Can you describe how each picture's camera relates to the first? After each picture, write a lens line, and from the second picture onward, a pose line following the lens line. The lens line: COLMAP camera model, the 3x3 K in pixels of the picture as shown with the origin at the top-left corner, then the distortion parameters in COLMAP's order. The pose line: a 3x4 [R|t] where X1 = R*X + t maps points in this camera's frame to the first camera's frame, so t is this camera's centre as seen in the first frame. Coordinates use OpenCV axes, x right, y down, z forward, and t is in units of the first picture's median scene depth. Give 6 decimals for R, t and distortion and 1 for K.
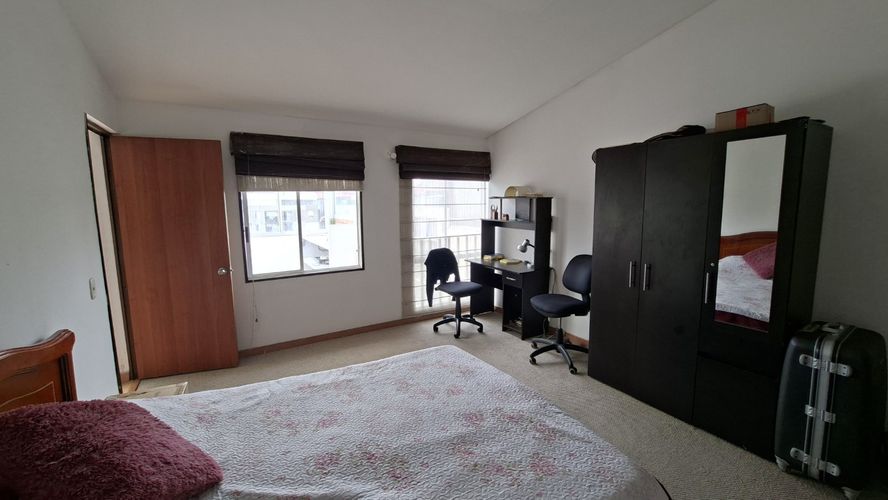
lens RADIAL K [[353.2, 0, 448.9], [0, 353.2, 243.7], [0, 0, 1]] dist [-0.013131, 0.000615]
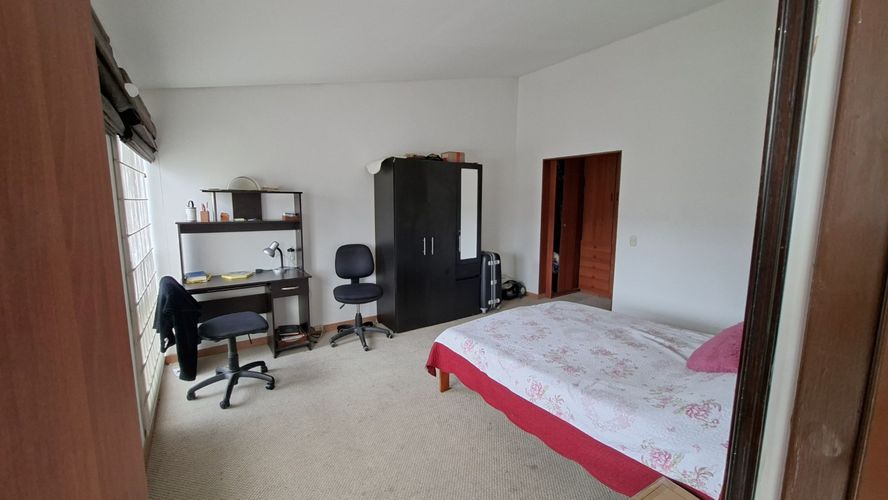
lens RADIAL K [[353.2, 0, 442.3], [0, 353.2, 249.5], [0, 0, 1]] dist [-0.013131, 0.000615]
pose [[-0.051315, -0.131464, 0.989992, -1.429107], [0.114617, 0.983972, 0.136606, -0.140694], [-0.992084, 0.120480, -0.035424, 1.420634]]
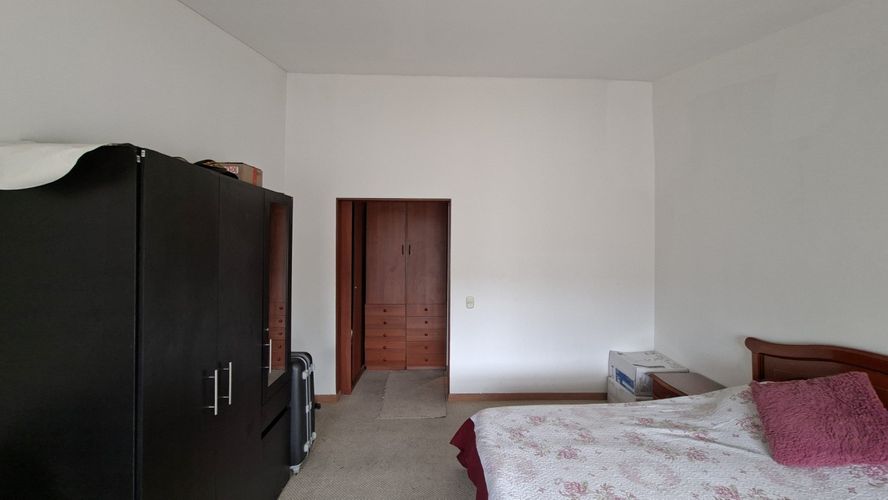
lens RADIAL K [[353.2, 0, 445.4], [0, 353.2, 247.3], [0, 0, 1]] dist [-0.013131, 0.000615]
pose [[-0.860773, -0.002937, 0.508981, -0.143077], [0.058801, 0.992714, 0.105170, -0.267618], [-0.505581, 0.120456, -0.854329, 1.842180]]
